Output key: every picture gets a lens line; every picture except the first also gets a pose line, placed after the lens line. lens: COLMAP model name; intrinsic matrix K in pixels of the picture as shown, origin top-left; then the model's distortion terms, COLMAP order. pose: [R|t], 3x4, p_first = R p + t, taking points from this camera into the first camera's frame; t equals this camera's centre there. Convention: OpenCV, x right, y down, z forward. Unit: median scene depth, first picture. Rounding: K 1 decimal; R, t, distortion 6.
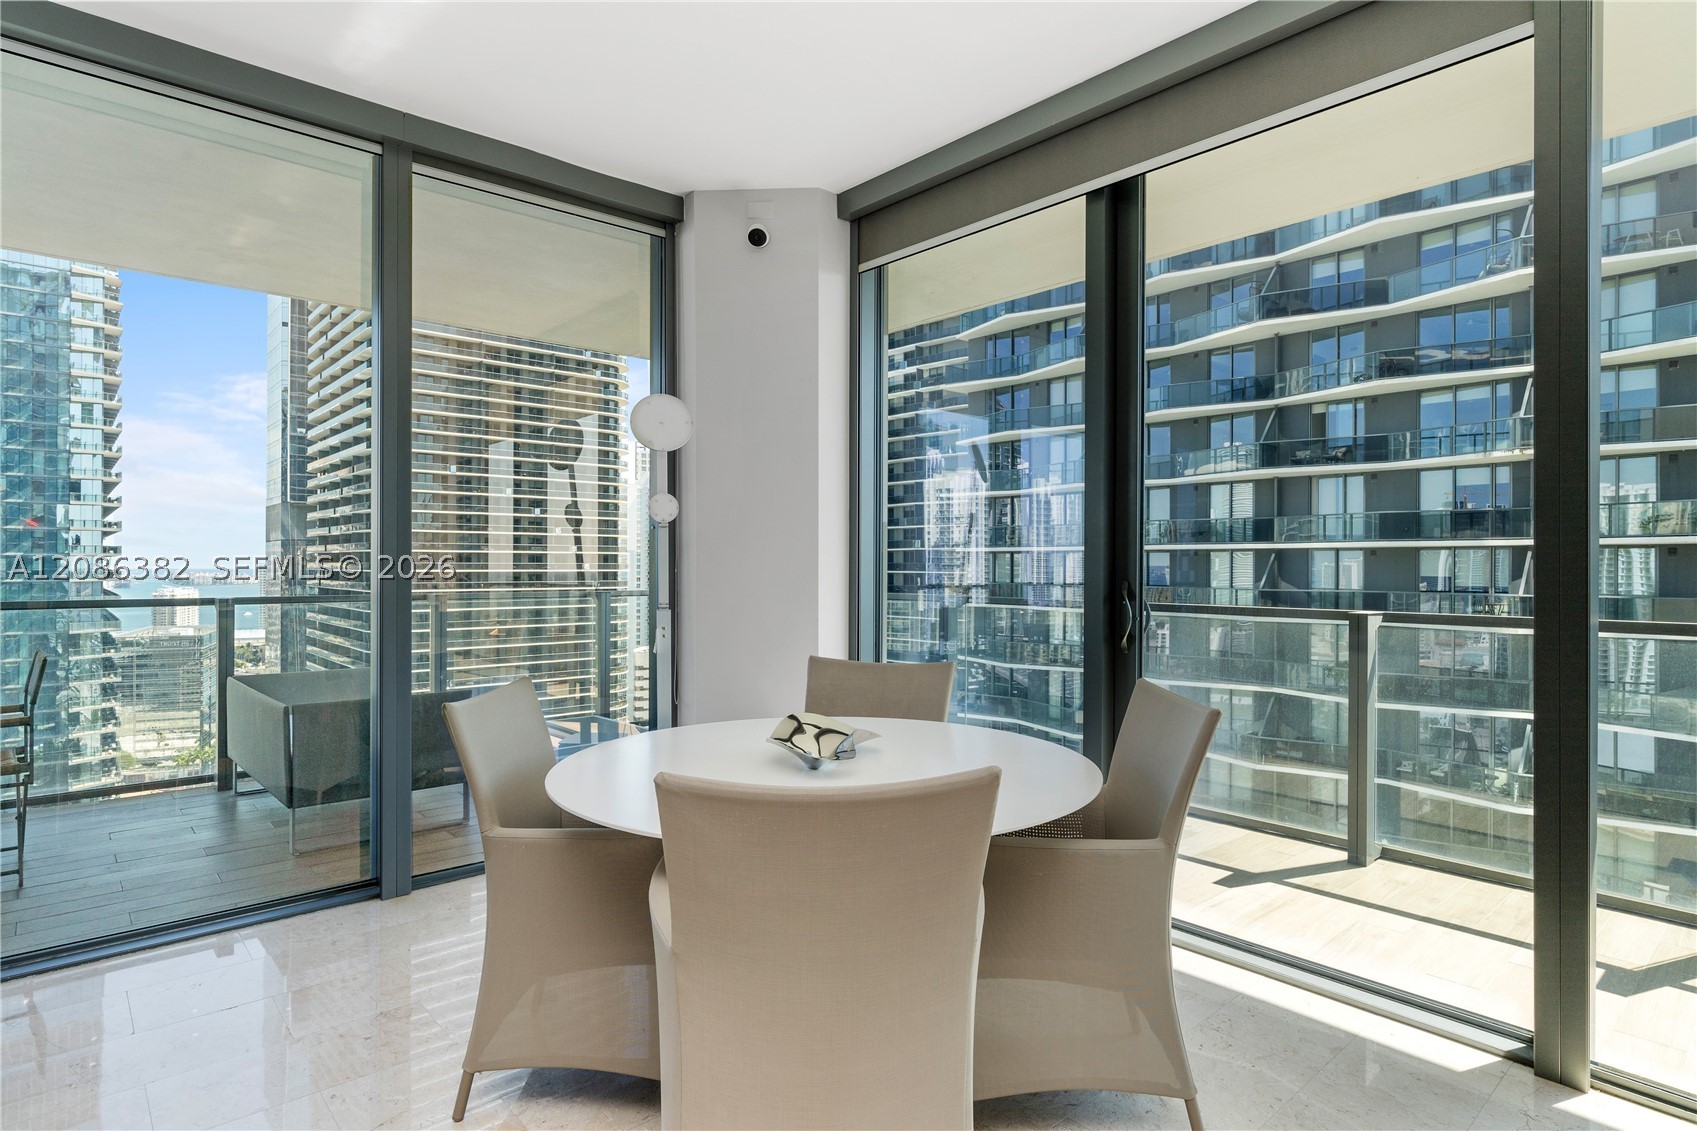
lens RADIAL K [[898.7, 0, 846.4], [0, 898.7, 563.3], [0, 0, 1]] dist [-0.002706, 0.000209]
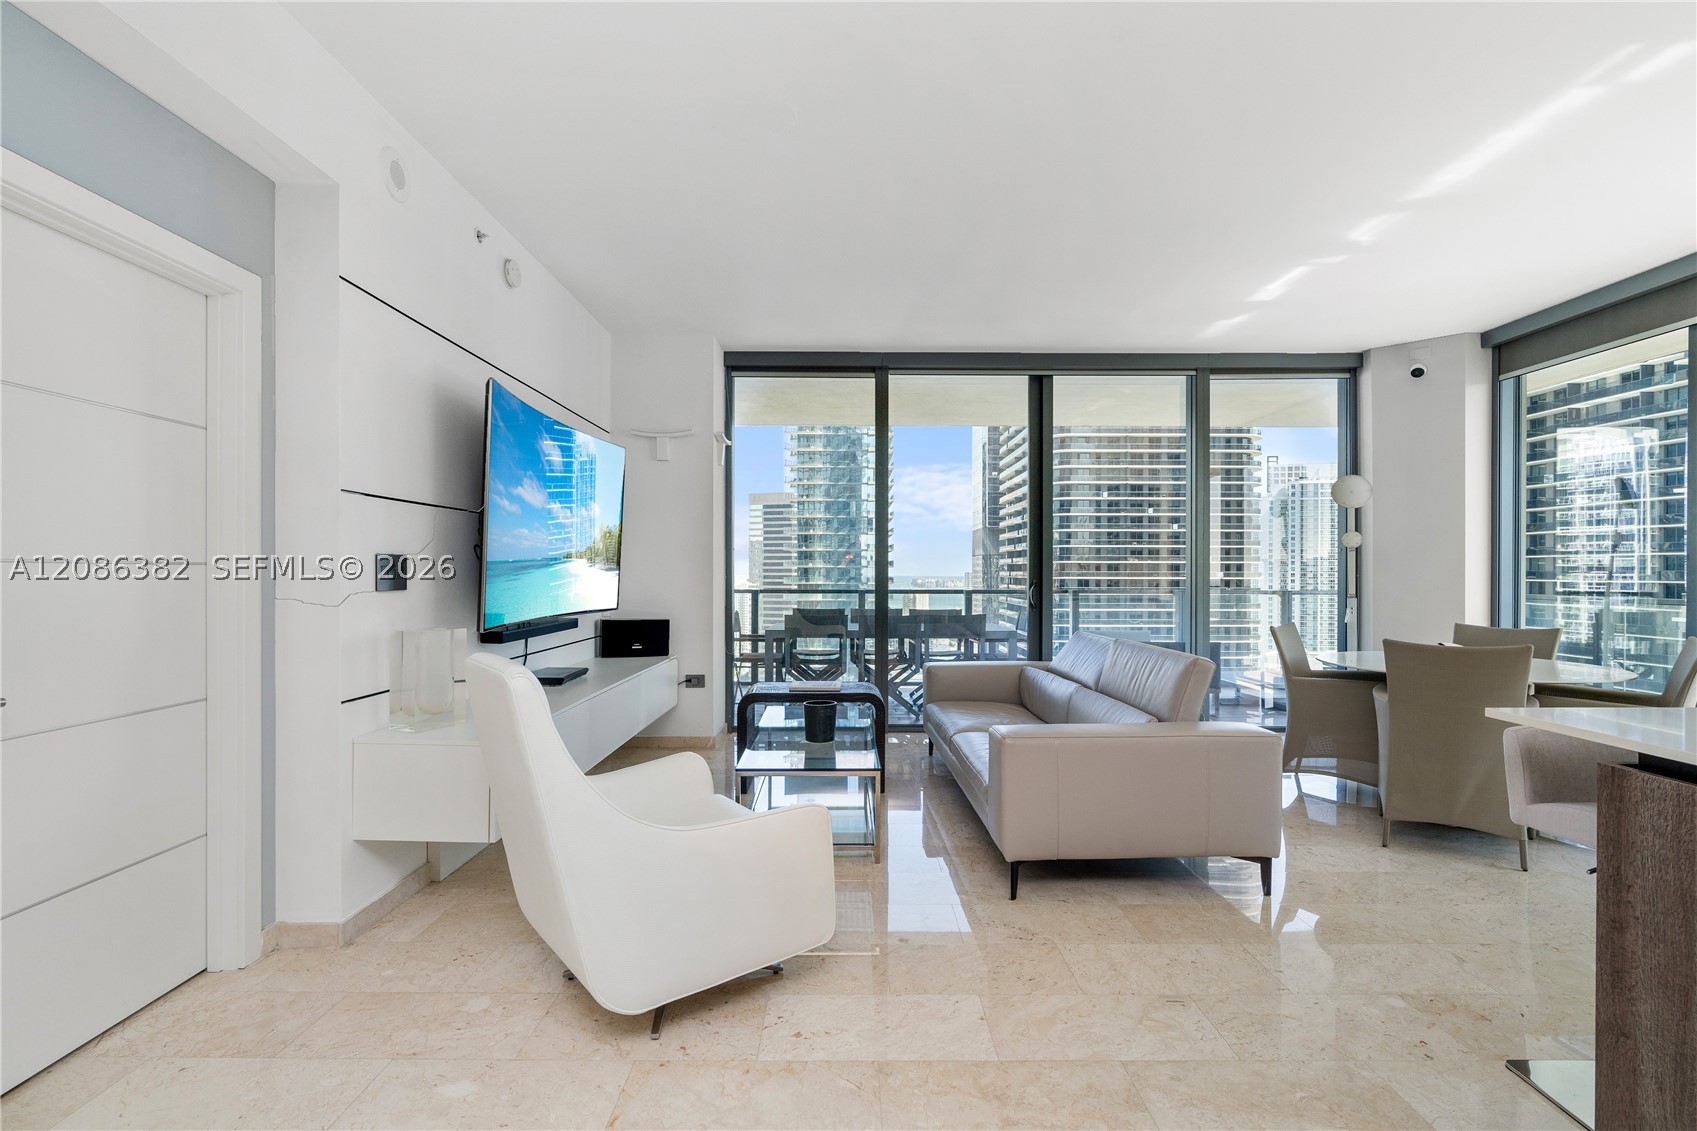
lens RADIAL K [[773.8, 0, 848.2], [0, 773.8, 571.2], [0, 0, 1]] dist [-0.012667, 0.006290]
pose [[0.746790, -0.001863, -0.665057, 0.001872], [0.001278, 0.999998, -0.001366, -0.000003], [0.665059, 0.000171, 0.746791, -0.023679]]
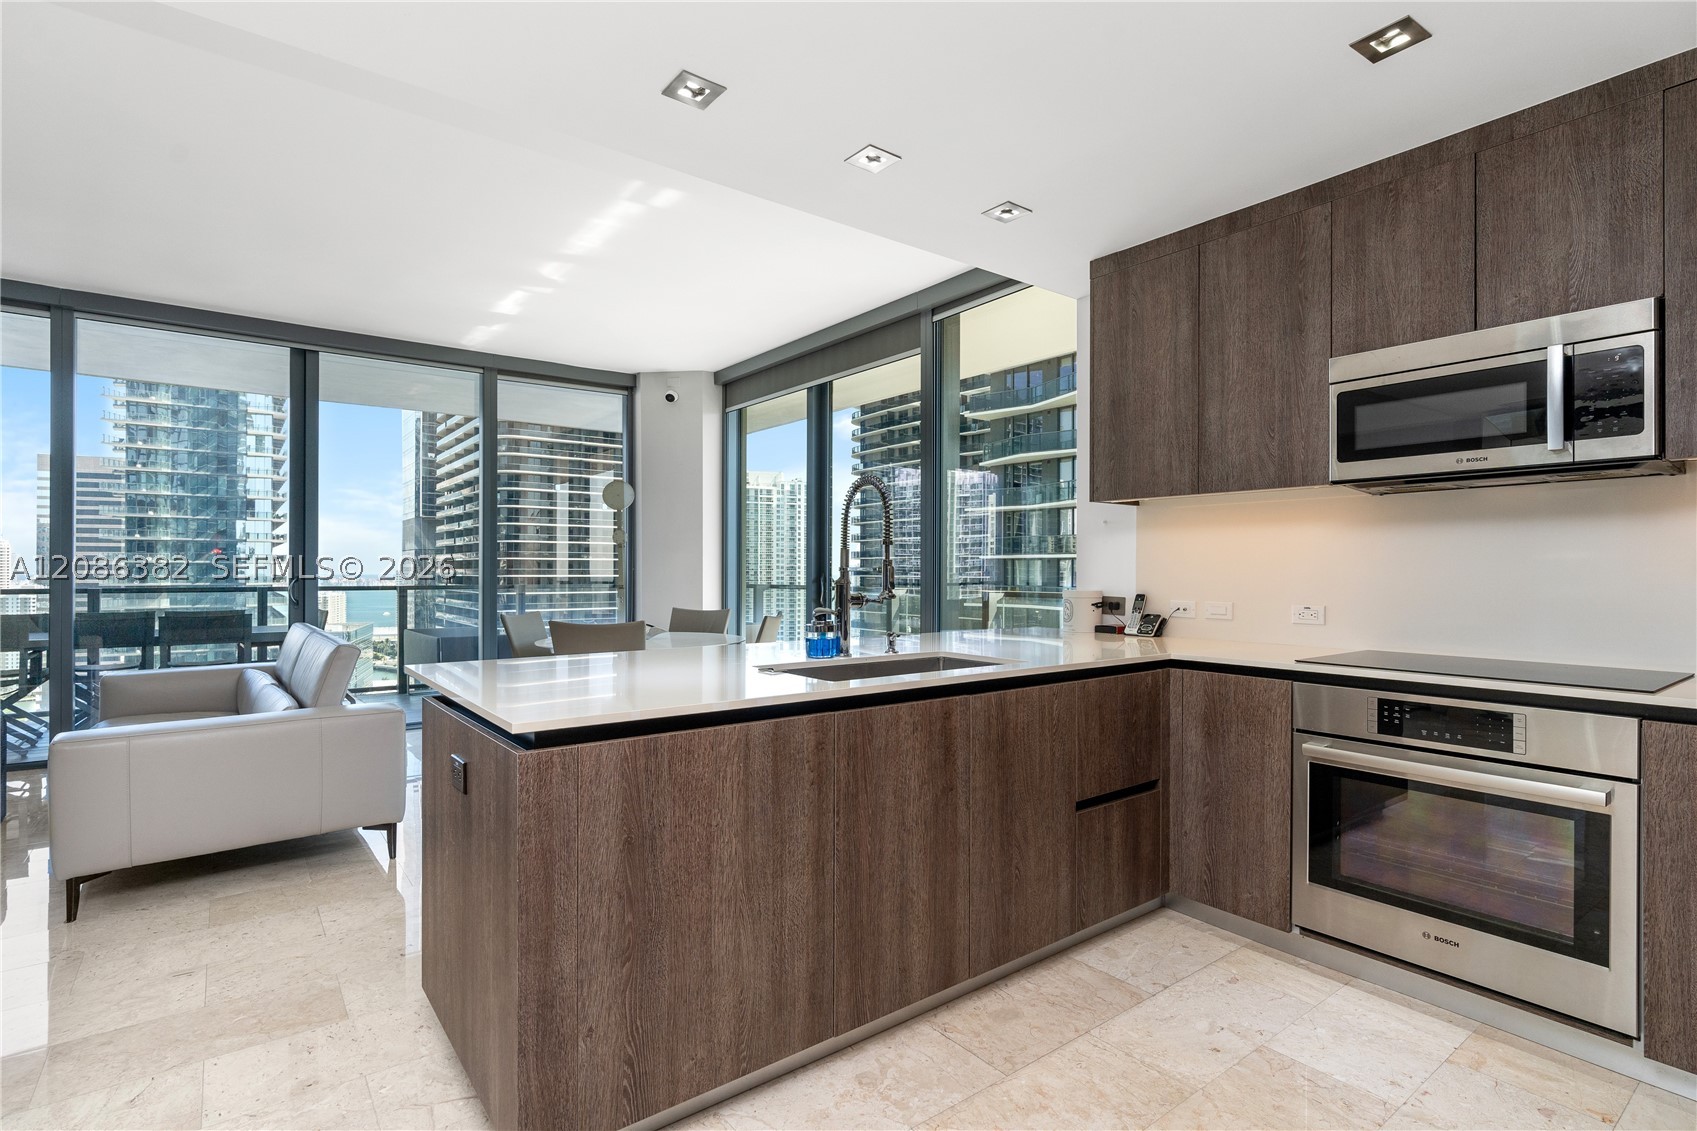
lens RADIAL K [[821.1, 0, 843.6], [0, 821.1, 567.4], [0, 0, 1]] dist [-0.006573, 0.003160]
pose [[0.996869, -0.000709, -0.079073, 0.013178], [0.000508, 0.999997, -0.002557, 0.000267], [0.079075, 0.002509, 0.996866, -0.023639]]
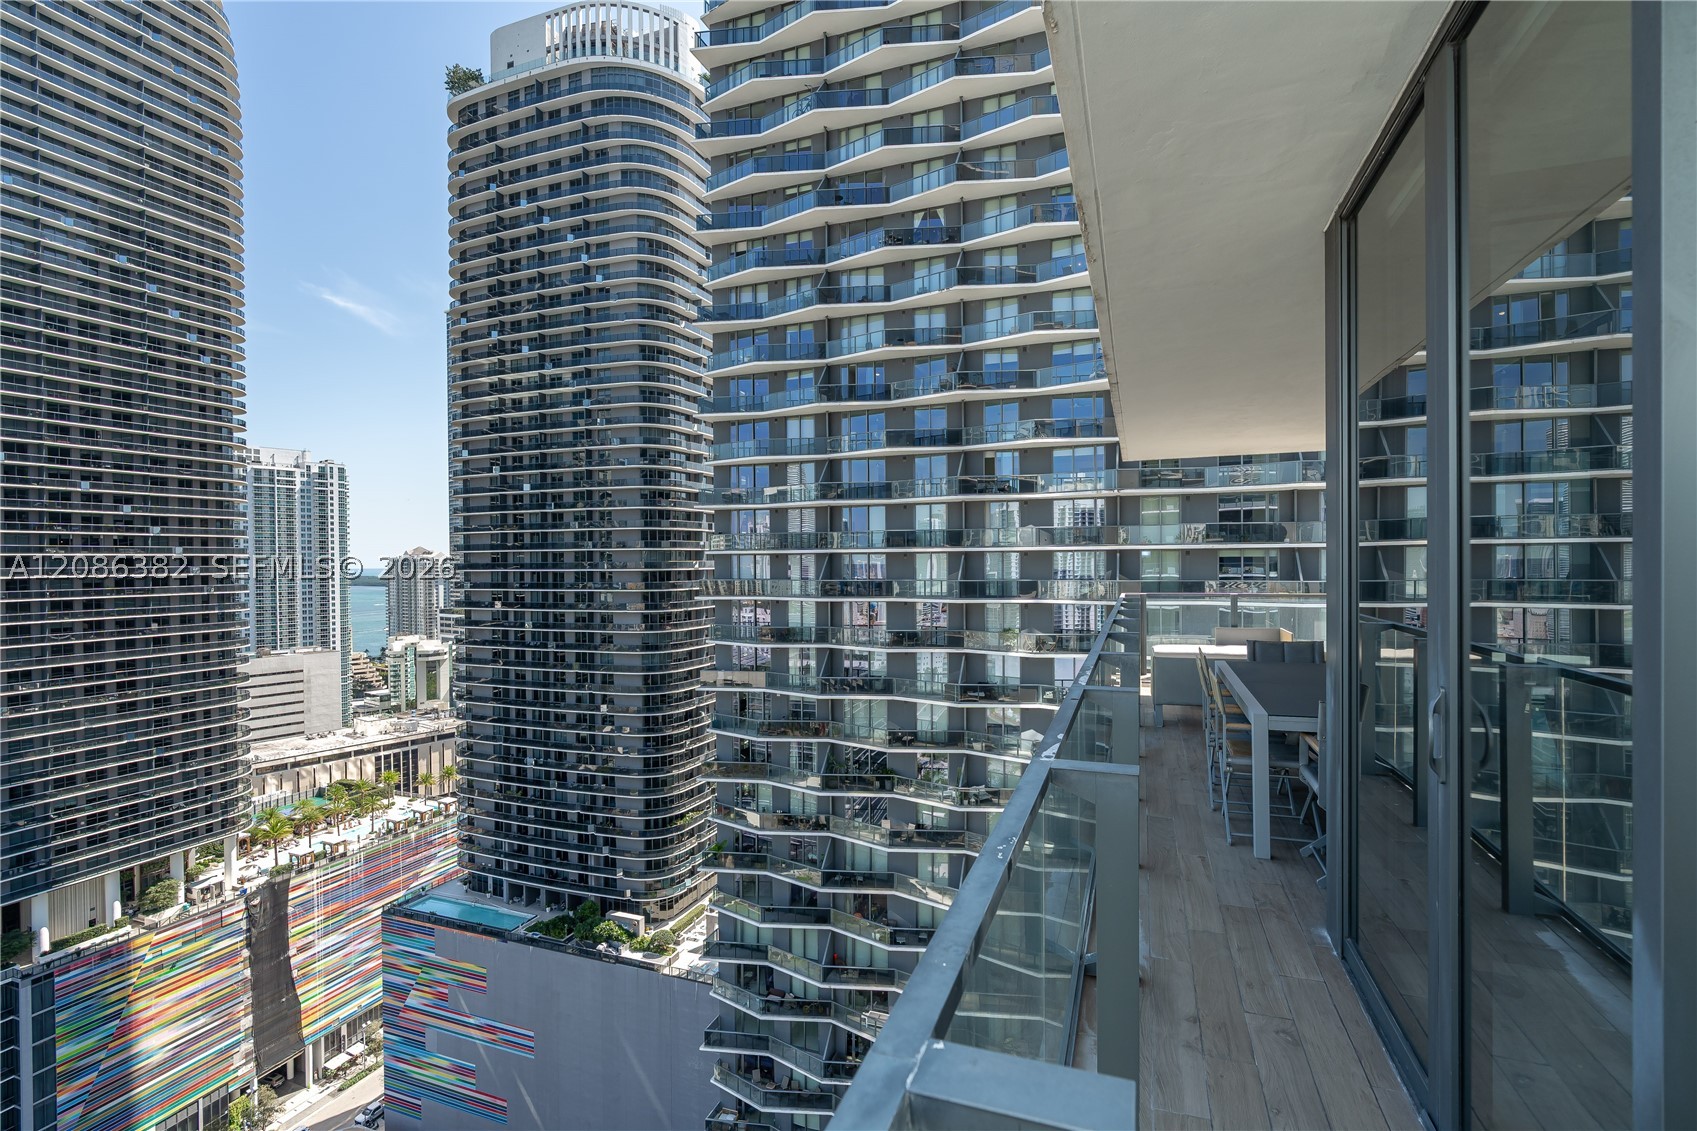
lens RADIAL K [[772.4, 0, 842.4], [0, 772.4, 567.6], [0, 0, 1]] dist [-0.010361, 0.004873]
pose [[0.888222, -0.015126, 0.459166, -0.078433], [0.010246, 0.999861, 0.013119, -0.002803], [-0.459301, -0.006948, 0.888254, 0.001812]]
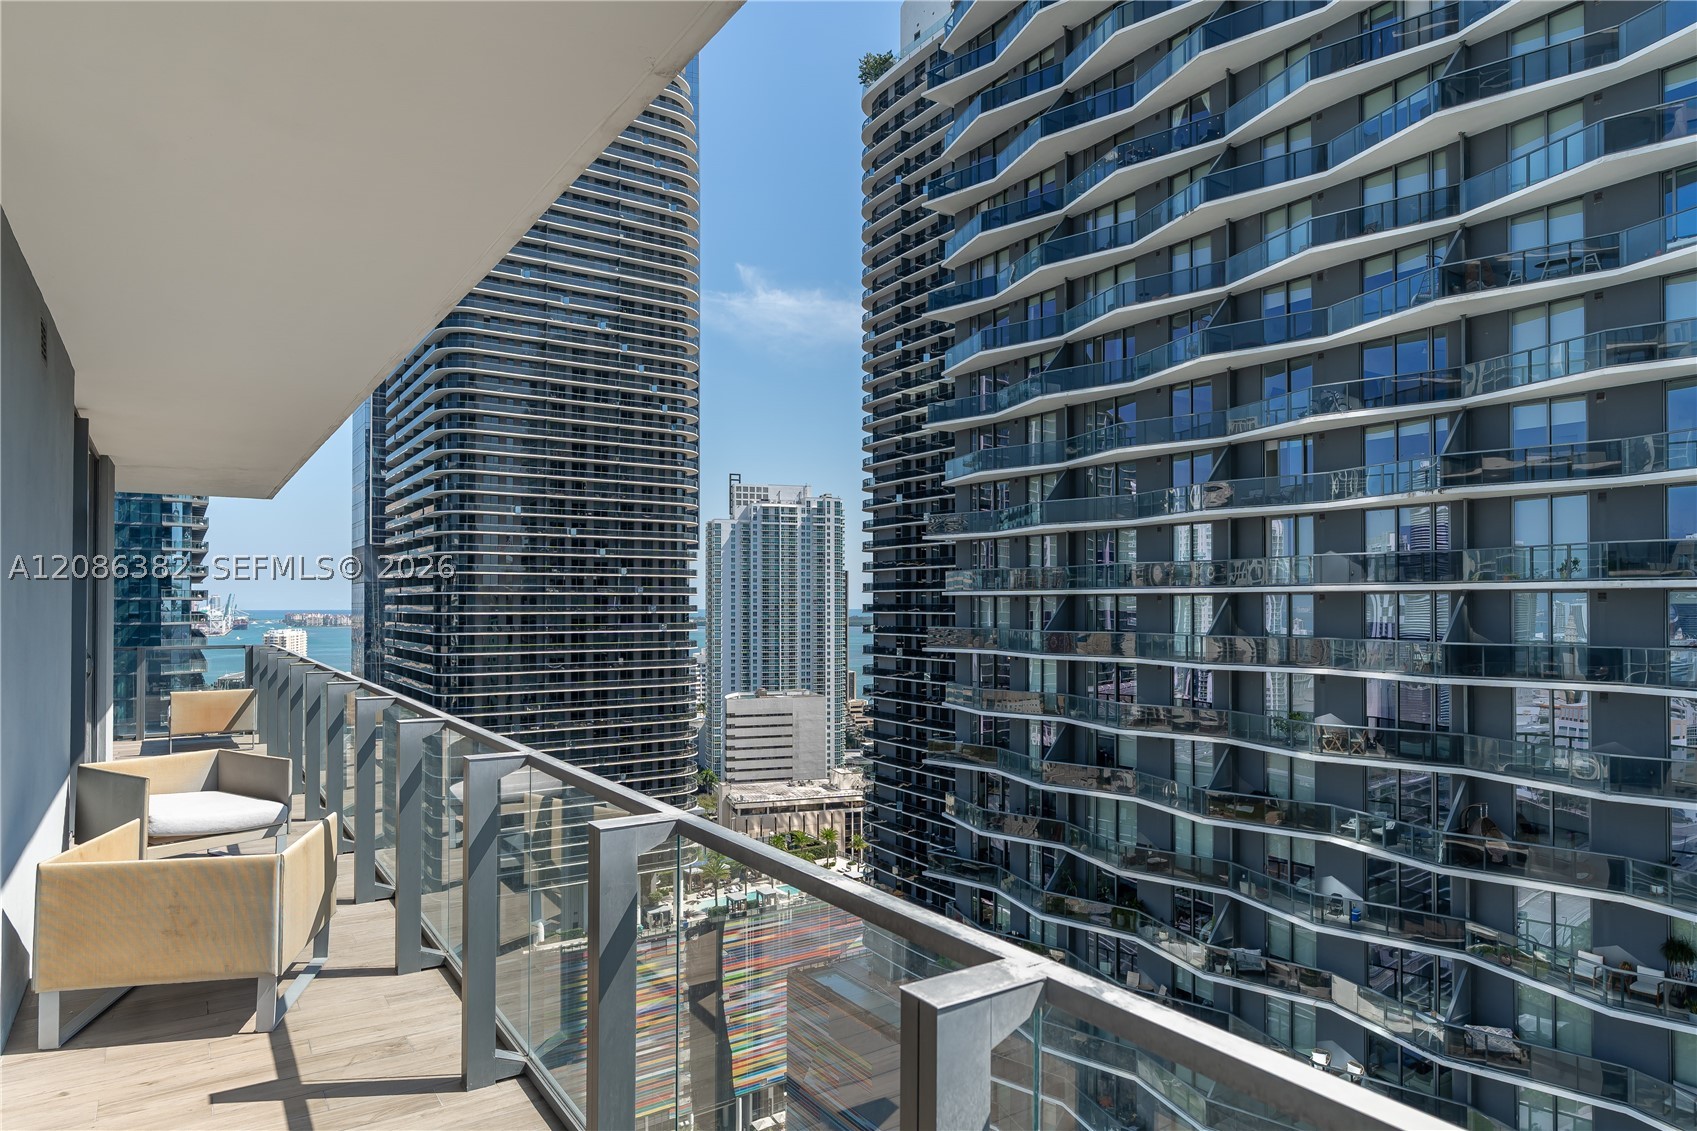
lens RADIAL K [[990.1, 0, 841.0], [0, 990.1, 592.9], [0, 0, 1]] dist [0.001181, 0.000111]
pose [[0.990866, -0.004900, -0.134758, 0.066023], [0.003632, 0.999947, -0.009657, -0.002431], [0.134798, 0.009079, 0.990831, -0.029912]]
